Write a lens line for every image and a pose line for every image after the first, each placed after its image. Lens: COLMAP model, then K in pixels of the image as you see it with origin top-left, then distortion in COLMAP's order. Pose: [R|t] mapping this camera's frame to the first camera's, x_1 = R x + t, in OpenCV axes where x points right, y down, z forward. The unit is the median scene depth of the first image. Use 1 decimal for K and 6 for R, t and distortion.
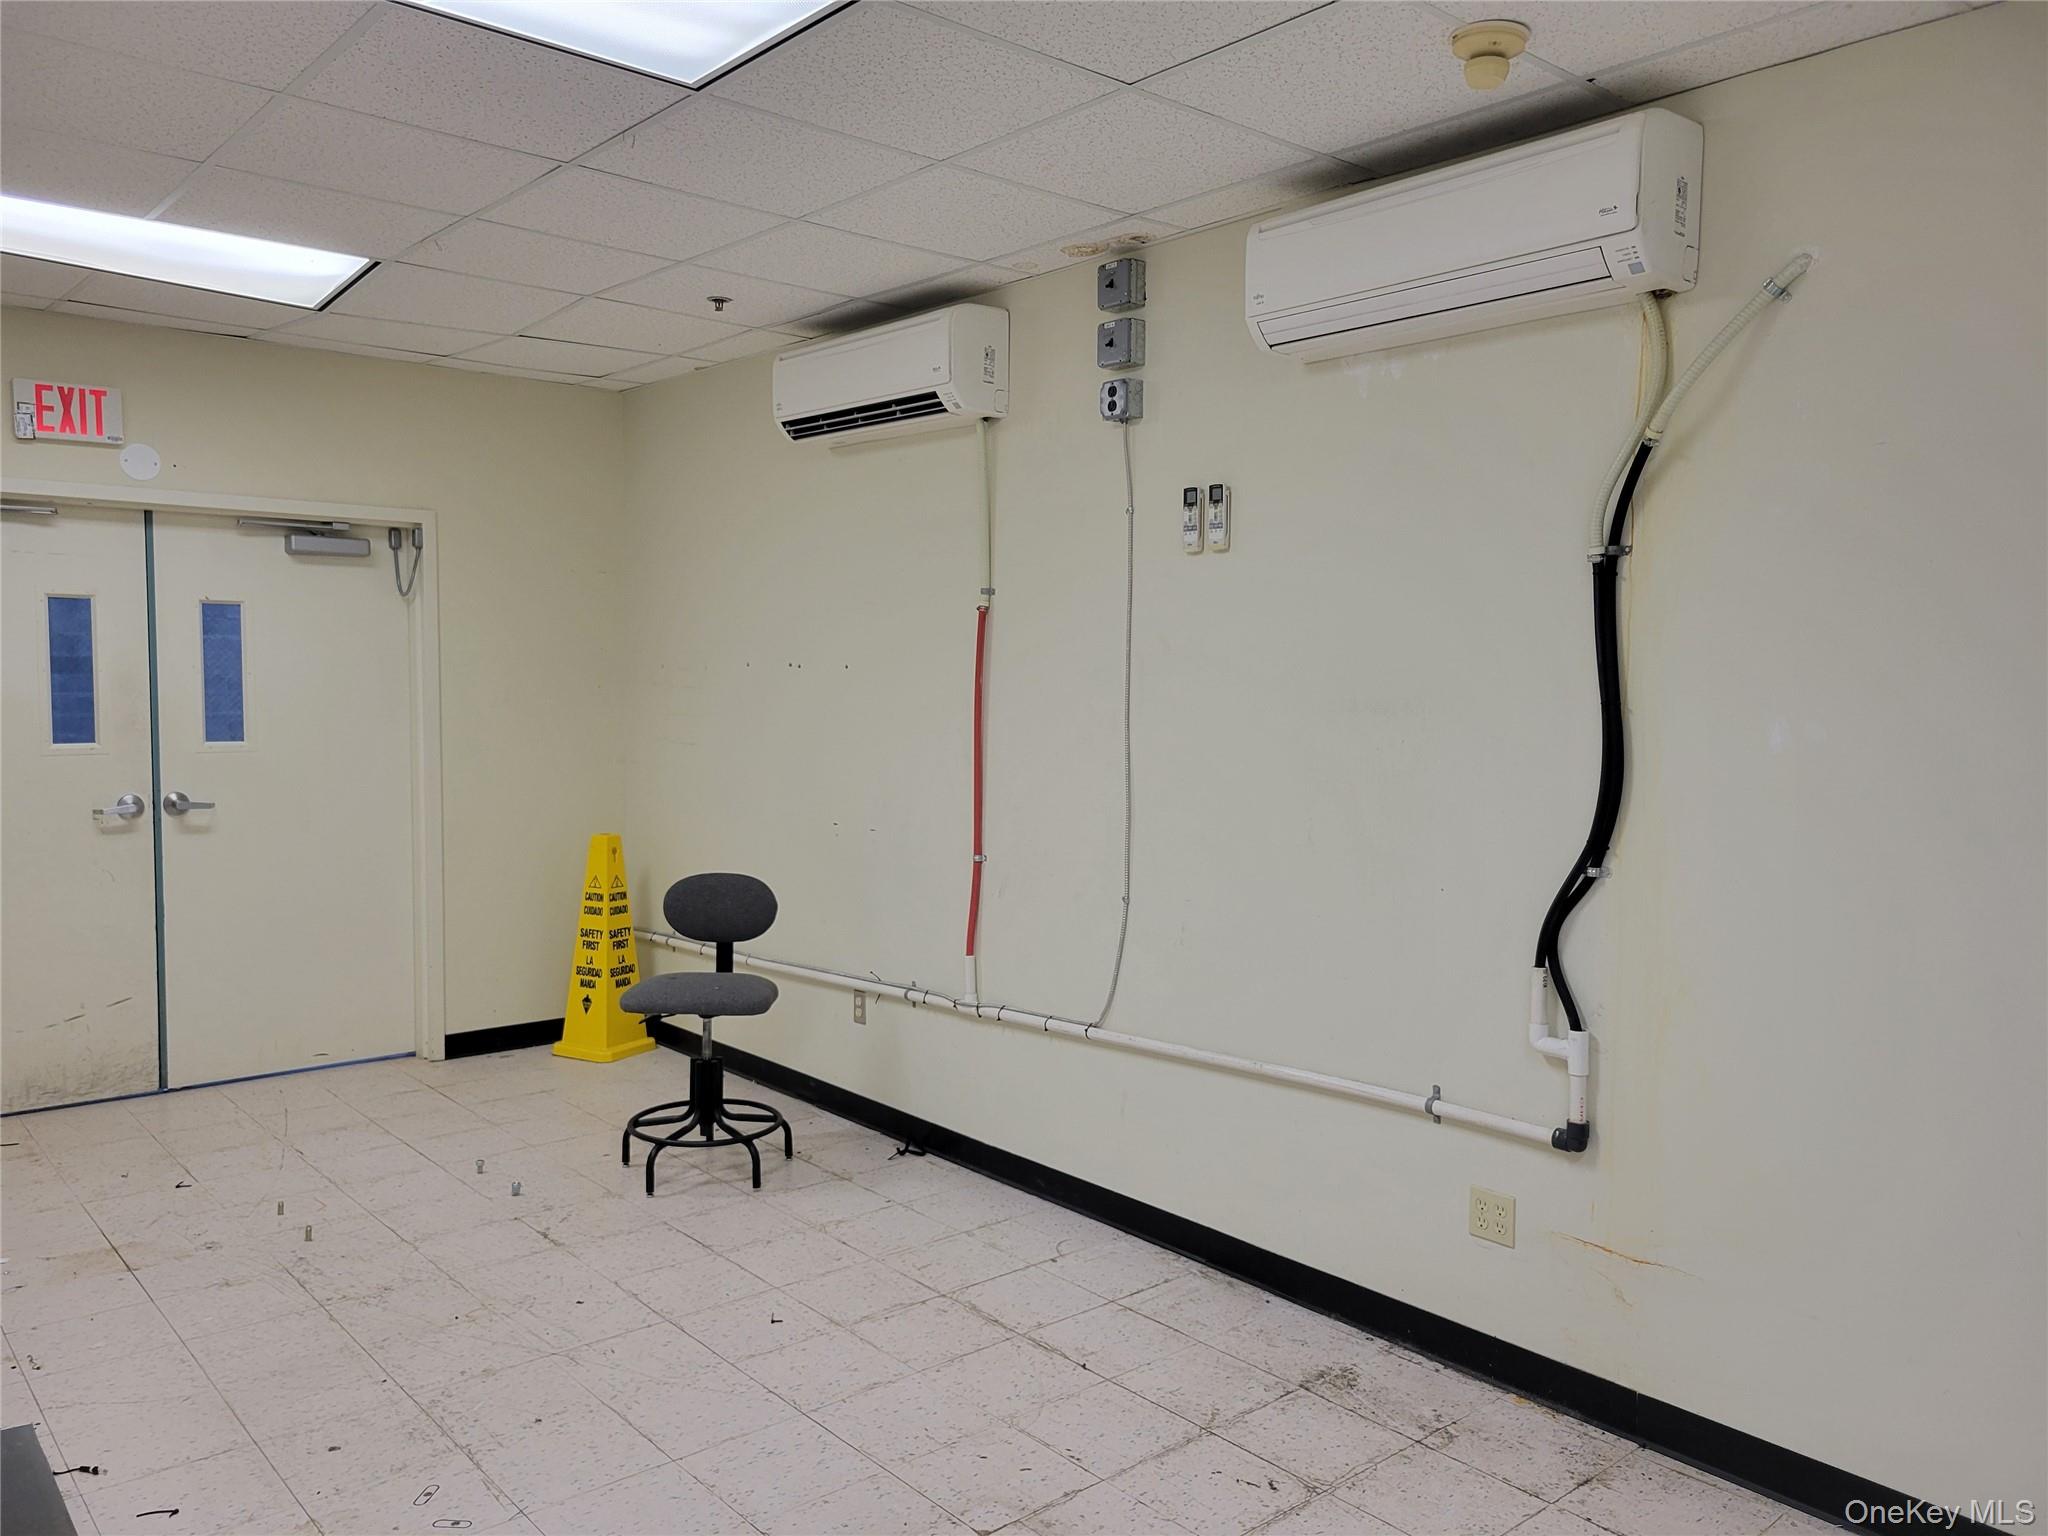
lens RADIAL K [[1537.7, 0, 1031.3], [0, 1537.7, 768.4], [0, 0, 1]] dist [0.066971, -0.047501]
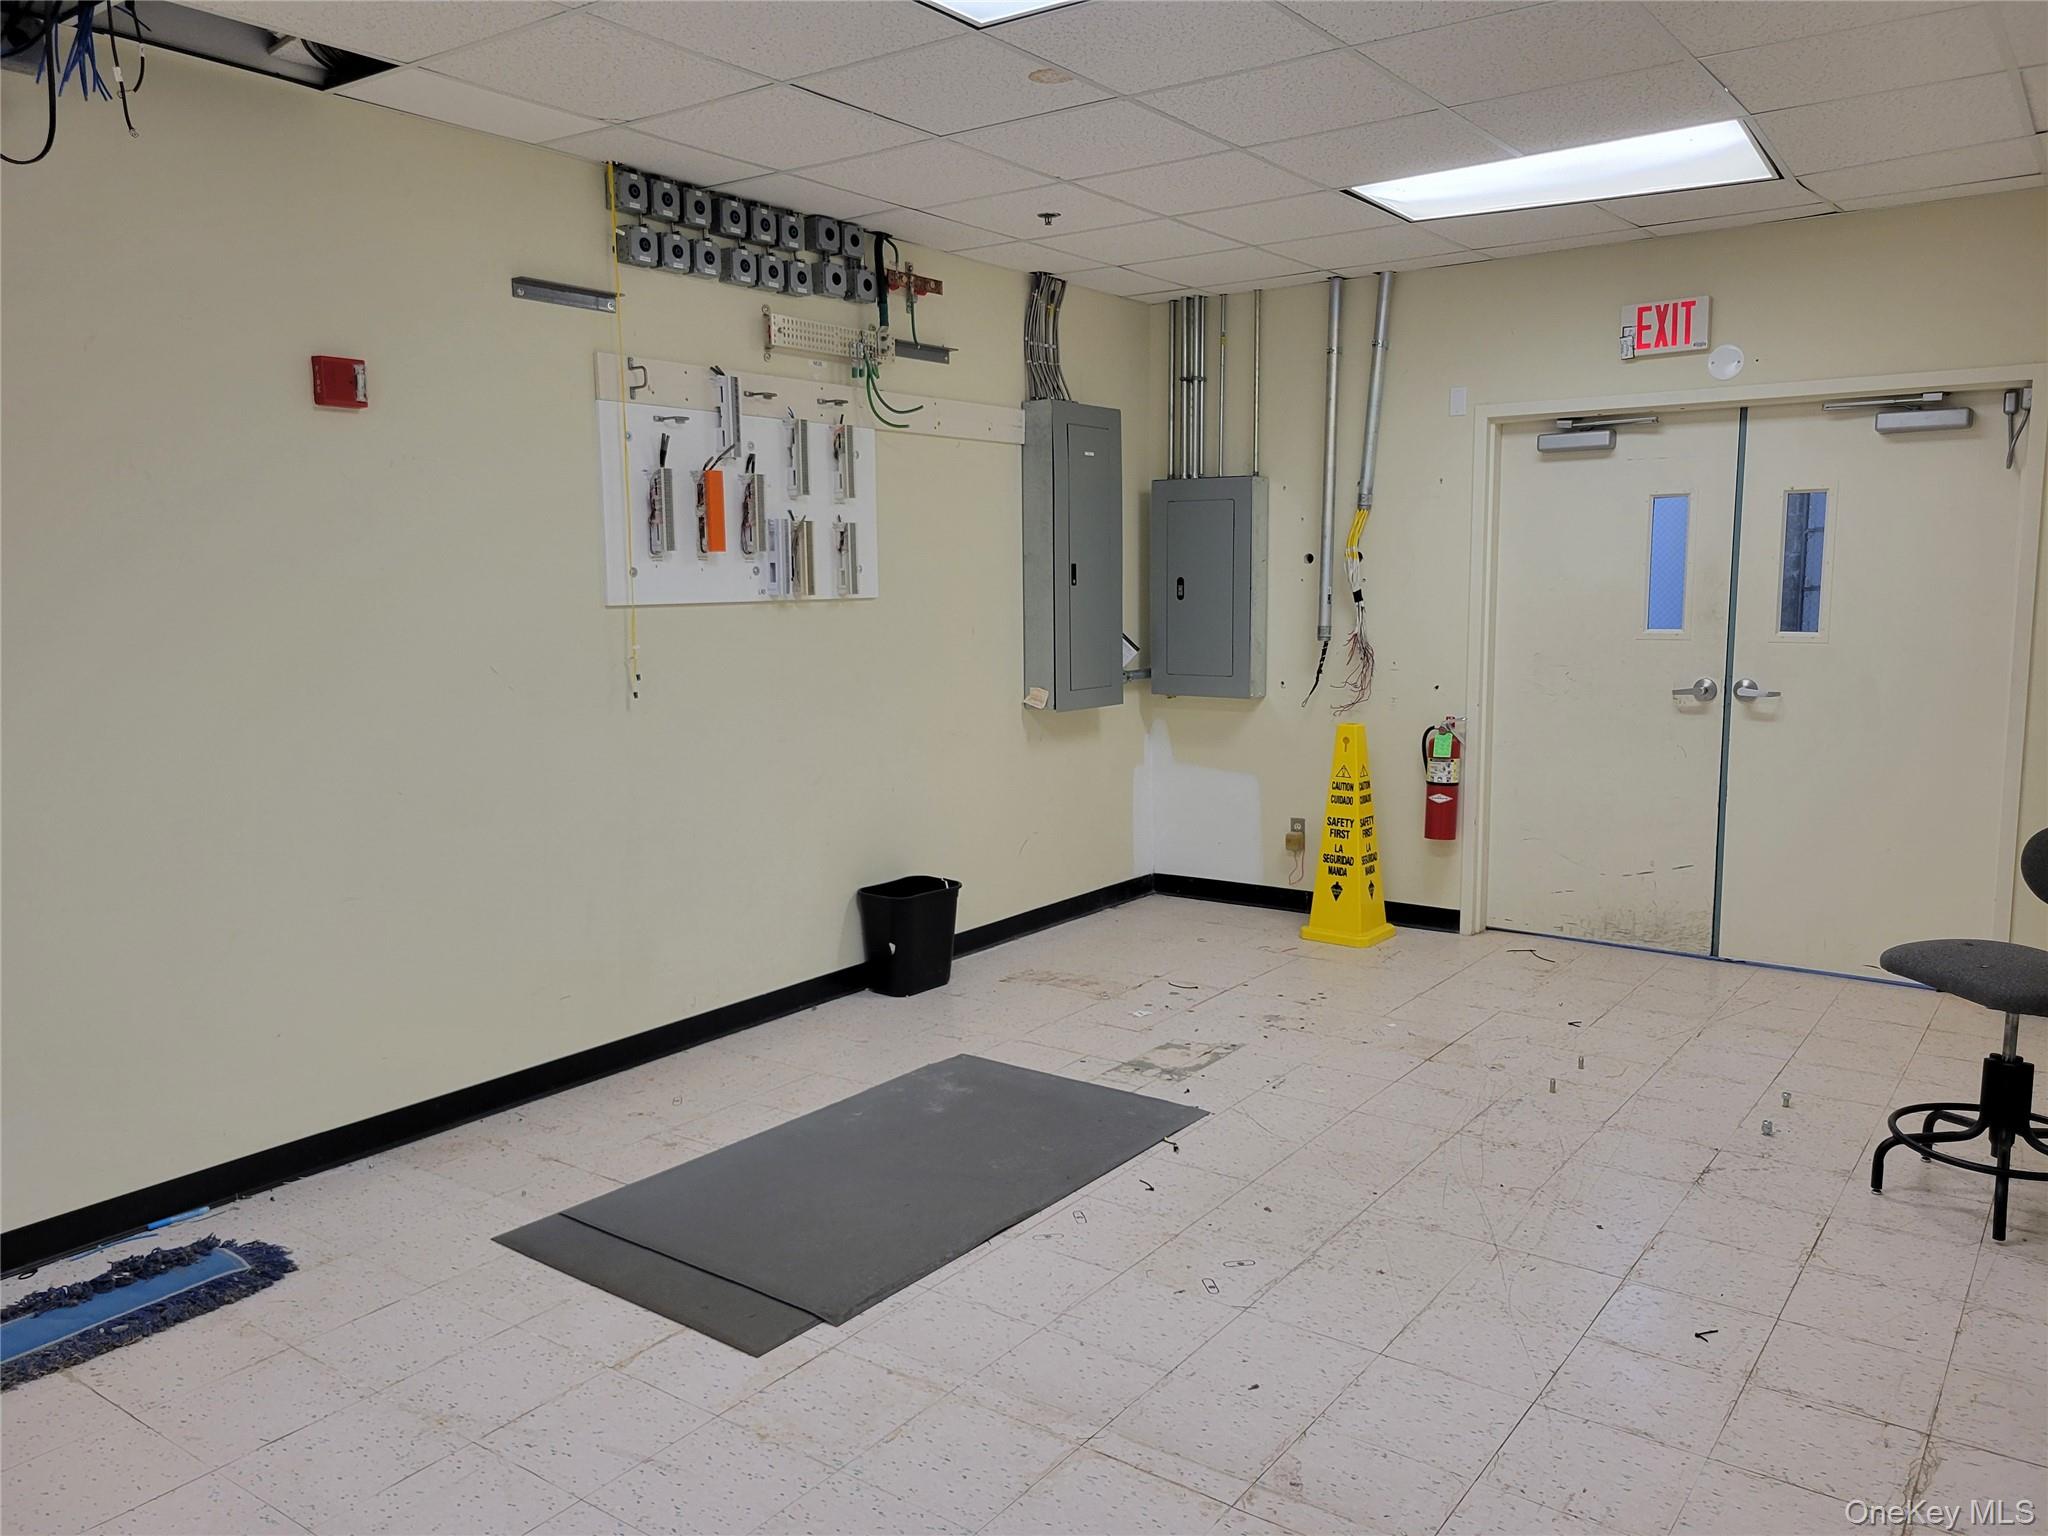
lens RADIAL K [[1537.7, 0, 1029.5], [0, 1537.7, 768.7], [0, 0, 1]] dist [0.066971, -0.047501]
pose [[0.239312, 0.115941, -0.963995, 0.370879], [-0.047125, 0.993062, 0.107738, -0.015961], [0.969798, 0.019645, 0.243116, 0.305845]]
